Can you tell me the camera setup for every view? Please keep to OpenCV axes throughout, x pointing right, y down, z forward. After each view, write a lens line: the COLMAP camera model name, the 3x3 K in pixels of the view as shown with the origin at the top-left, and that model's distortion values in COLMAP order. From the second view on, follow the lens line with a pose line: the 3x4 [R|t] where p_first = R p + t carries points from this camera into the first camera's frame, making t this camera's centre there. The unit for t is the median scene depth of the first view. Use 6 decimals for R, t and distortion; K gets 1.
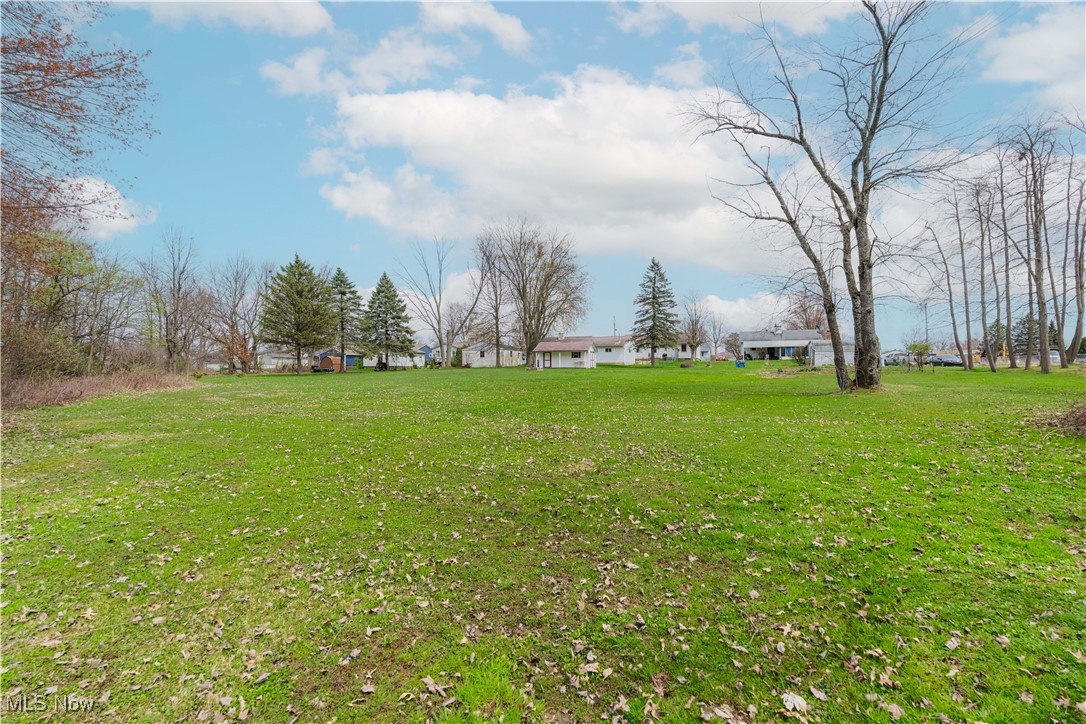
lens RADIAL K [[482.6, 0, 538.5], [0, 482.6, 365.1], [0, 0, 1]] dist [0.003999, 0.000372]
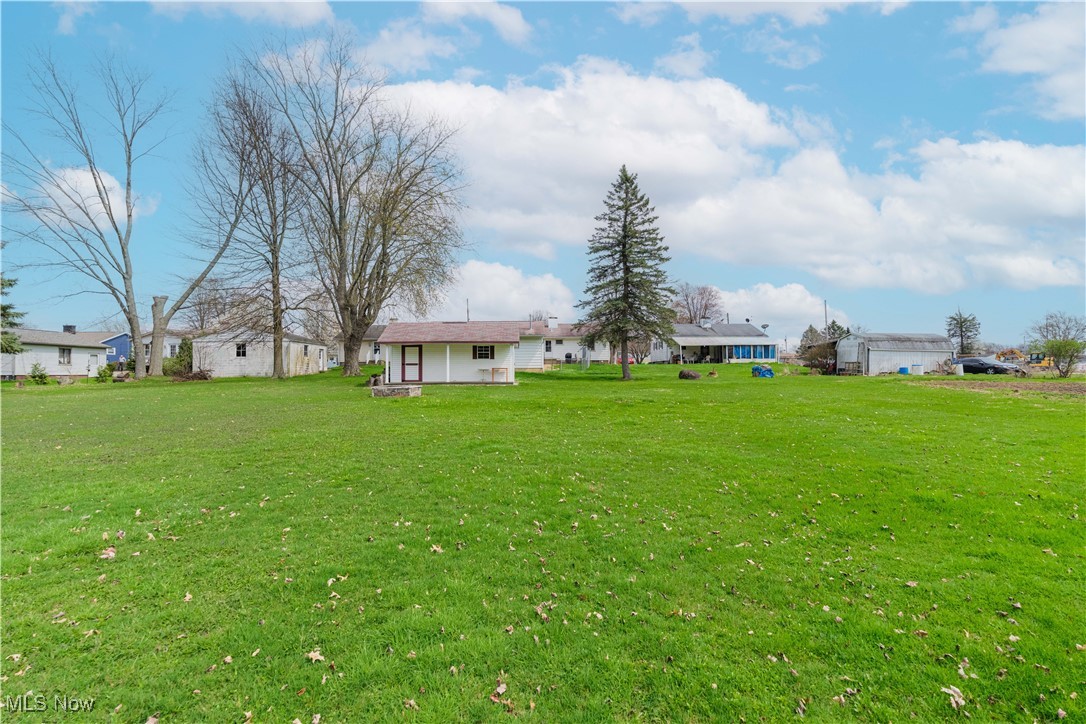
lens RADIAL K [[482.6, 0, 552.1], [0, 482.6, 357.7], [0, 0, 1]] dist [0.003999, 0.000372]
pose [[0.908975, 0.007225, 0.416789, -0.040366], [0.000018, 0.999849, -0.017370, -0.007497], [-0.416852, 0.015797, 0.908837, 0.501023]]
